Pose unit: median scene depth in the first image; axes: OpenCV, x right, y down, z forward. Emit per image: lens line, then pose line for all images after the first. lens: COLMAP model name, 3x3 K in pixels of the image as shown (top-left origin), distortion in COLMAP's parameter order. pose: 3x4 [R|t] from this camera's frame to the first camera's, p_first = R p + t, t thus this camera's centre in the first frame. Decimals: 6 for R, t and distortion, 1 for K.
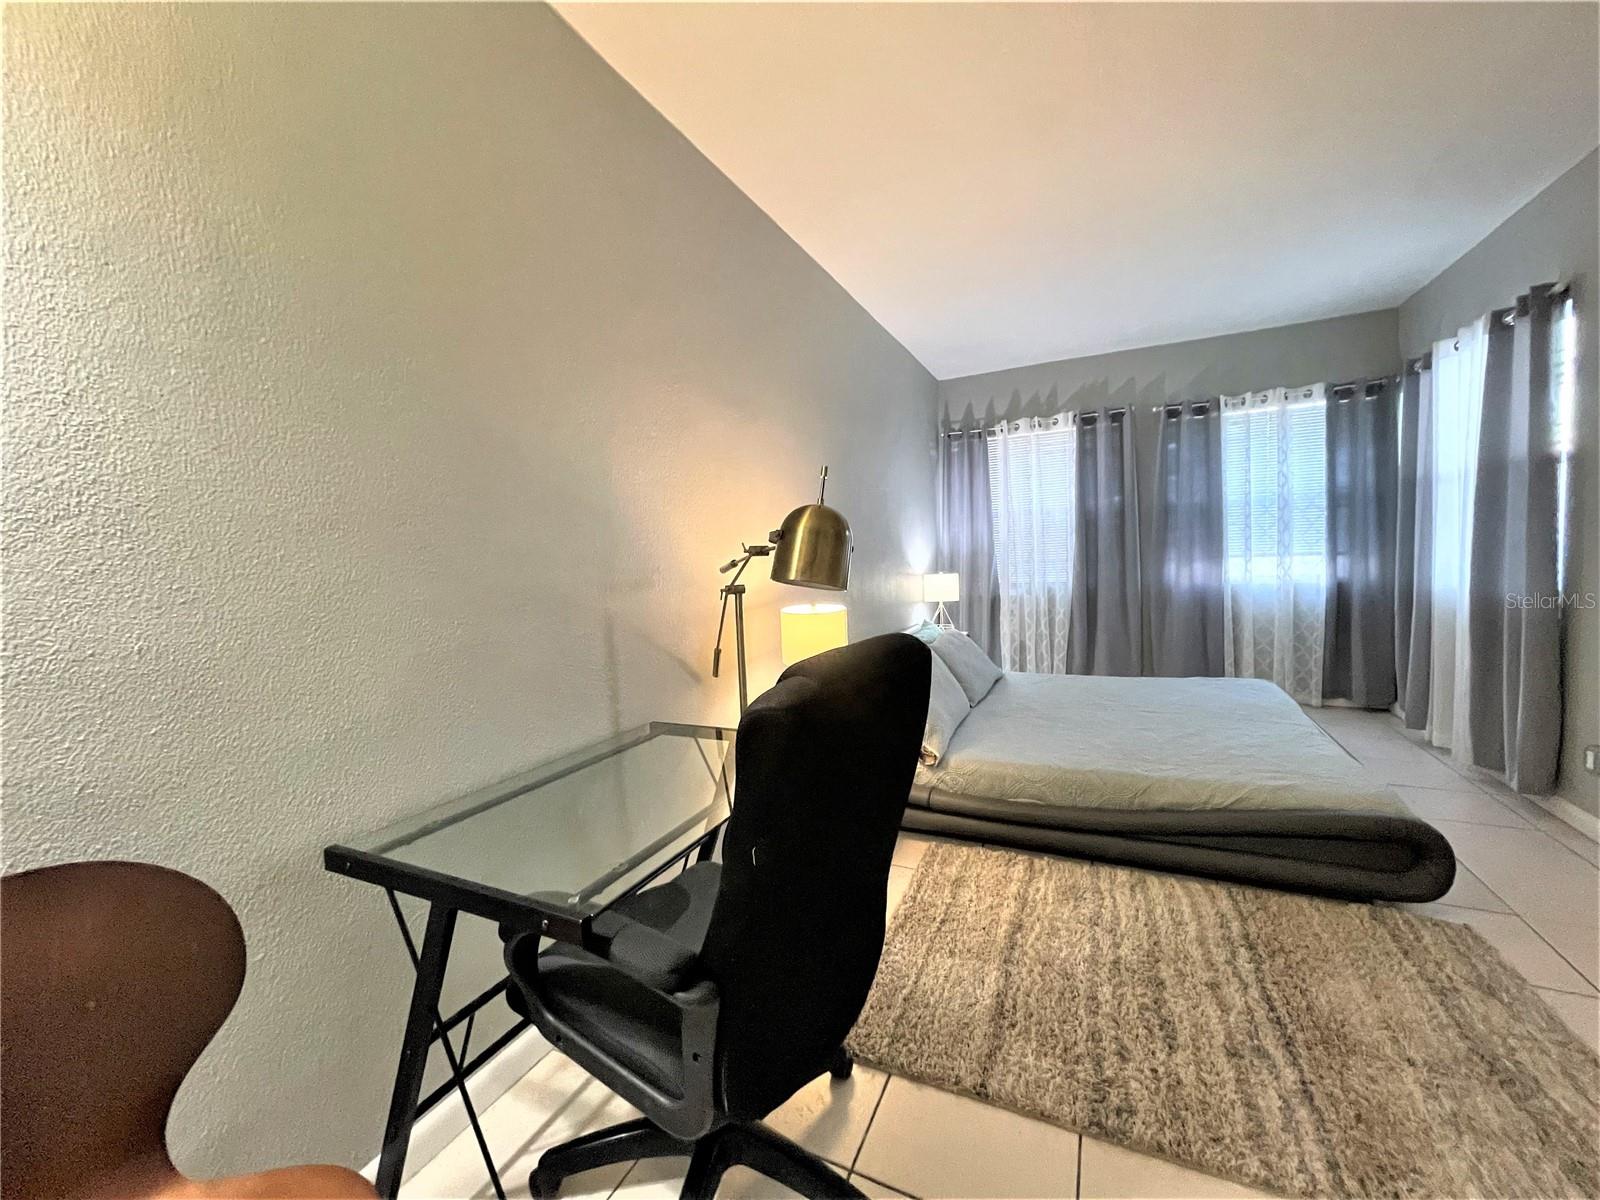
lens RADIAL K [[648.5, 0, 803.3], [0, 648.5, 600.1], [0, 0, 1]] dist [0.001619, 0.000381]
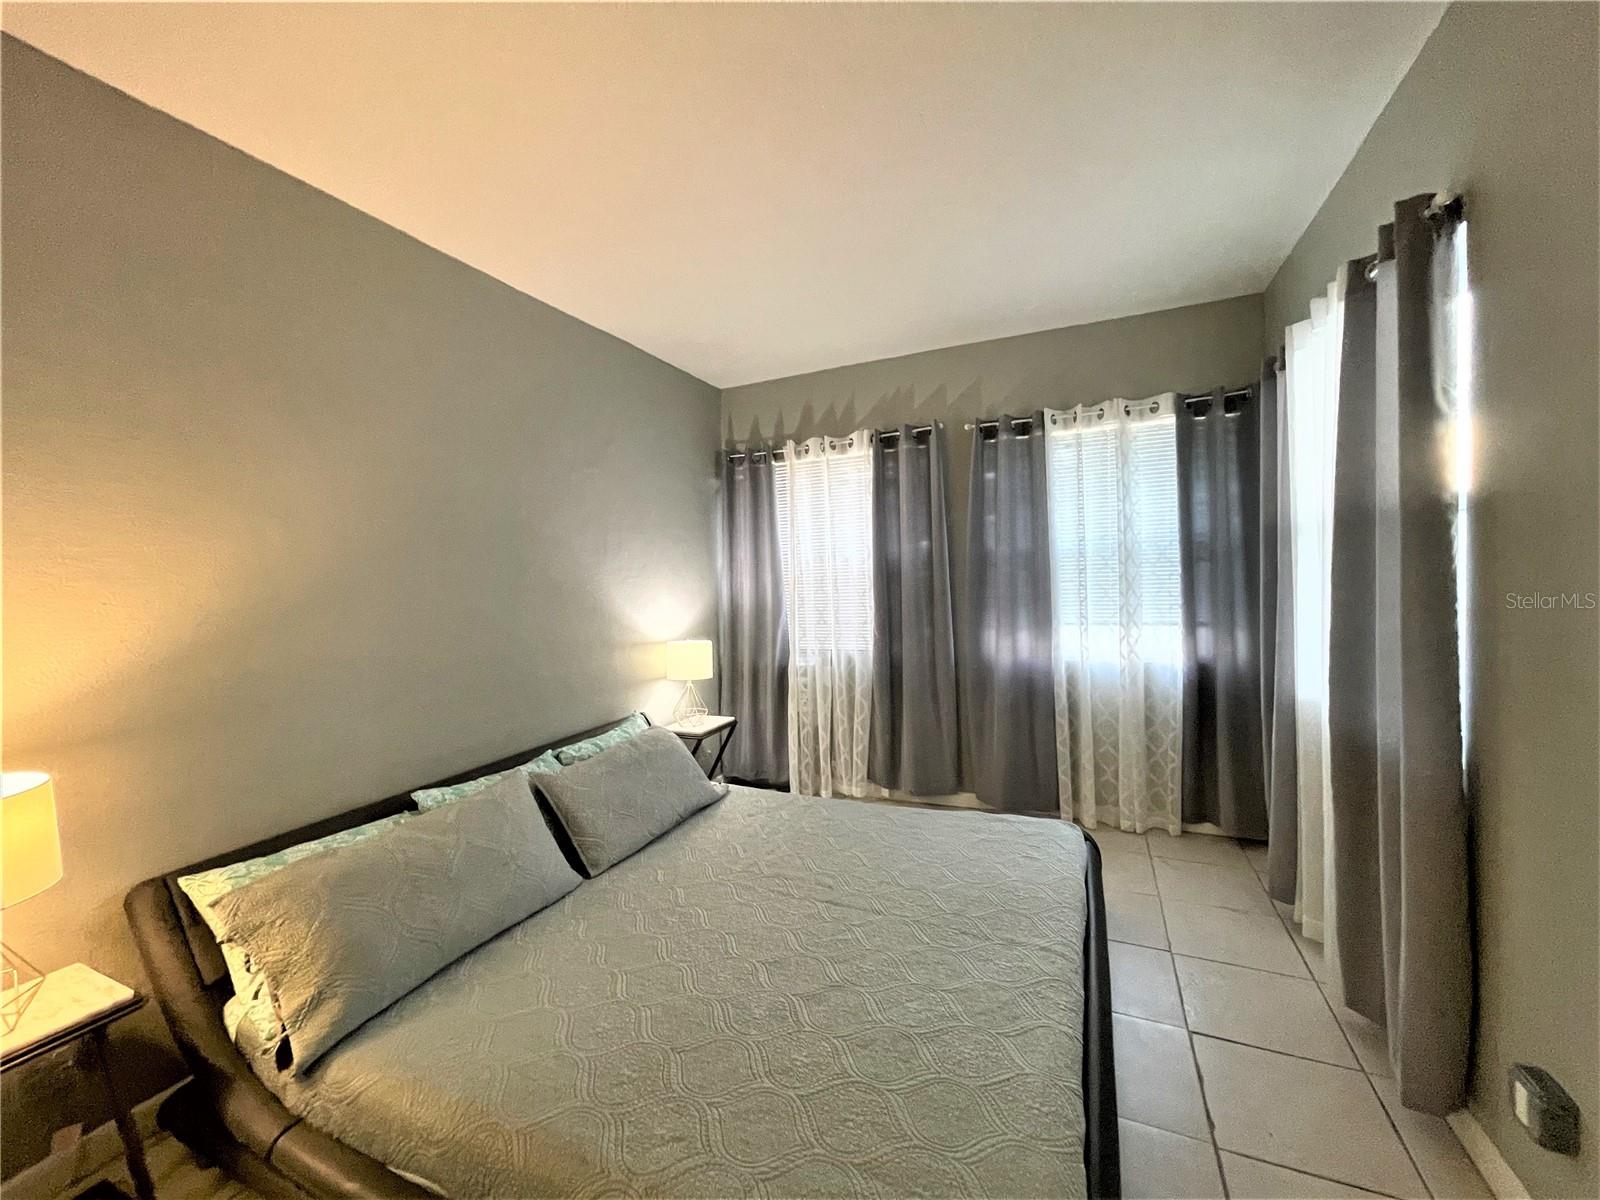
lens RADIAL K [[650.2, 0, 797.0], [0, 650.2, 603.1], [0, 0, 1]] dist [-0.004064, 0.007009]
pose [[0.999884, 0.006208, 0.013876, 0.347080], [-0.005775, 0.999501, -0.031045, -0.067476], [-0.014062, 0.030962, 0.999422, 0.264078]]
